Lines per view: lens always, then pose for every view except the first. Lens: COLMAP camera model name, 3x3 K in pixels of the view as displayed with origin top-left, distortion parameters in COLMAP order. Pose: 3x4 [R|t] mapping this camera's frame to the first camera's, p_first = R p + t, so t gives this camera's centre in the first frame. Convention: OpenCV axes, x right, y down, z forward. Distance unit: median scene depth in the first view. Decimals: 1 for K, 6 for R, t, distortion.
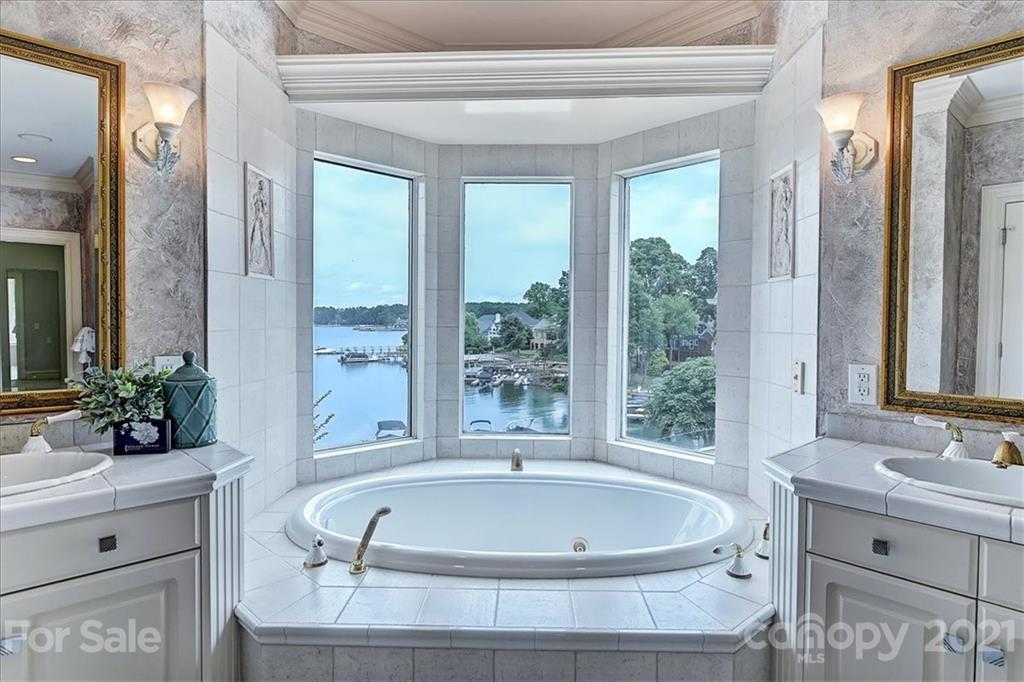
lens RADIAL K [[571.6, 0, 512.0], [0, 571.6, 341.0], [0, 0, 1]] dist [-0.002043, -0.001191]
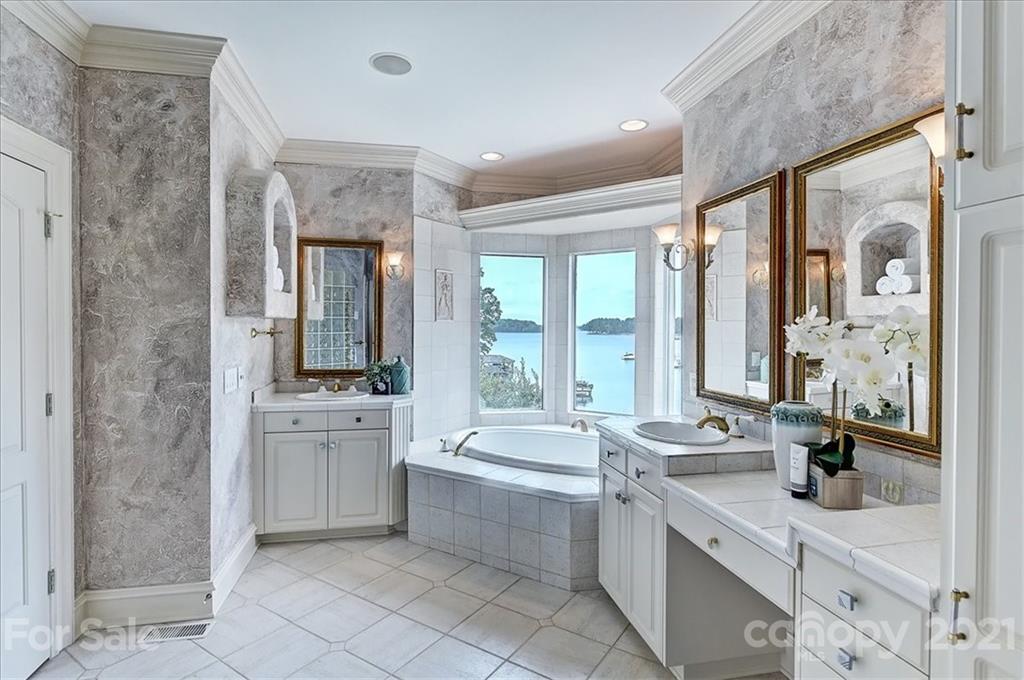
lens RADIAL K [[520.5, 0, 512.0], [0, 520.5, 340.0], [0, 0, 1]] dist [0.000940, 0.000037]
pose [[0.851780, 0.009362, -0.523815, 0.987971], [-0.017370, 0.999795, -0.010377, -0.033748], [0.523611, 0.017937, 0.851769, -0.639849]]
